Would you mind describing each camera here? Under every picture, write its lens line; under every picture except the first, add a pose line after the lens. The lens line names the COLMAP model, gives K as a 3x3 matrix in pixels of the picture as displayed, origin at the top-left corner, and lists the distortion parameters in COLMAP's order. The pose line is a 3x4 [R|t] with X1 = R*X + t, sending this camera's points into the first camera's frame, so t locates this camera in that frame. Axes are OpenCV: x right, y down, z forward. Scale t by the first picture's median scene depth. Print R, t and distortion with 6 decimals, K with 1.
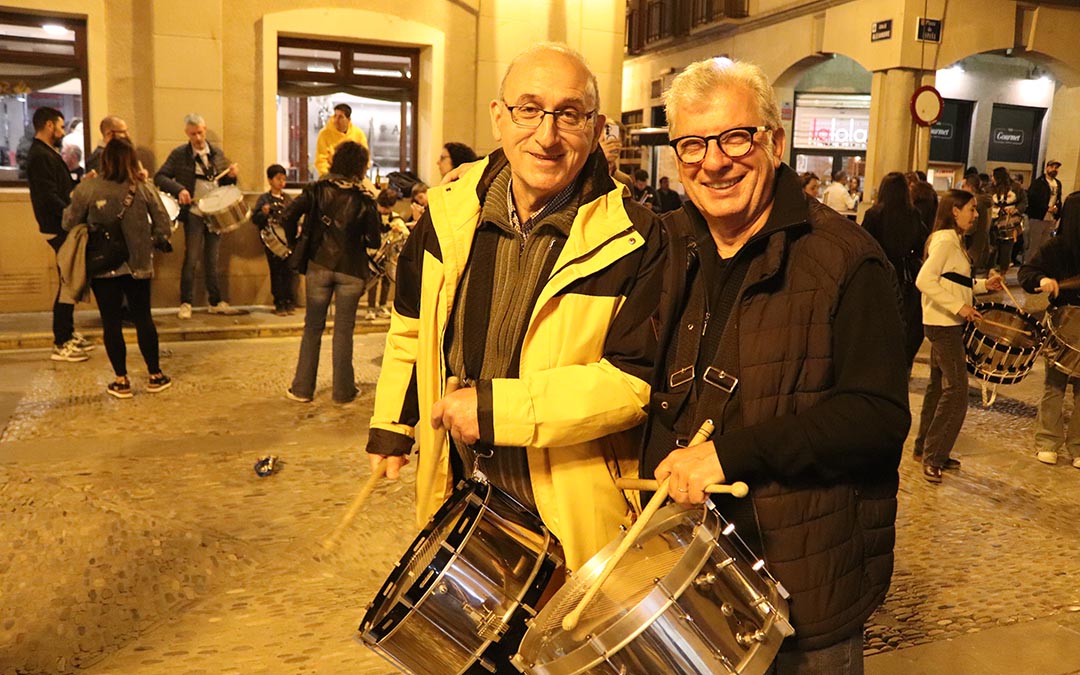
lens RADIAL K [[869.2, 0, 540.0], [0, 869.2, 337.5], [0, 0, 1]] dist [-0.176148, 0.166344]
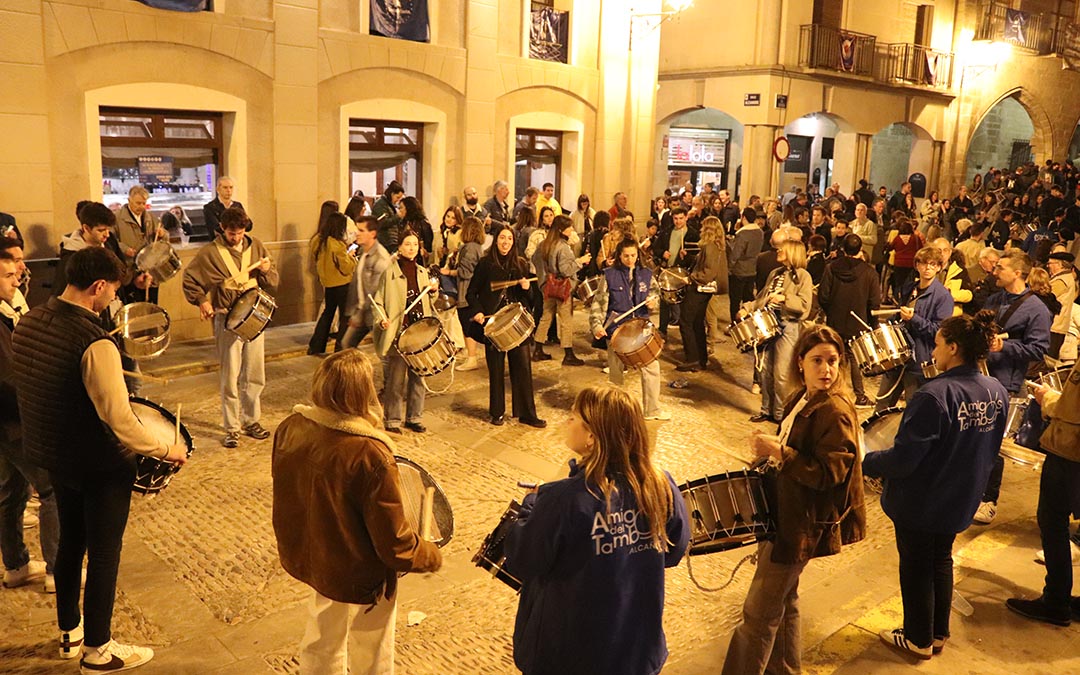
lens RADIAL K [[869.2, 0, 540.0], [0, 869.2, 337.5], [0, 0, 1]] dist [-0.176148, 0.166344]
pose [[0.939254, -0.075781, 0.334752, -0.540473], [0.067505, 0.997058, 0.036305, -0.007673], [-0.336518, -0.011502, 0.941607, -0.377688]]
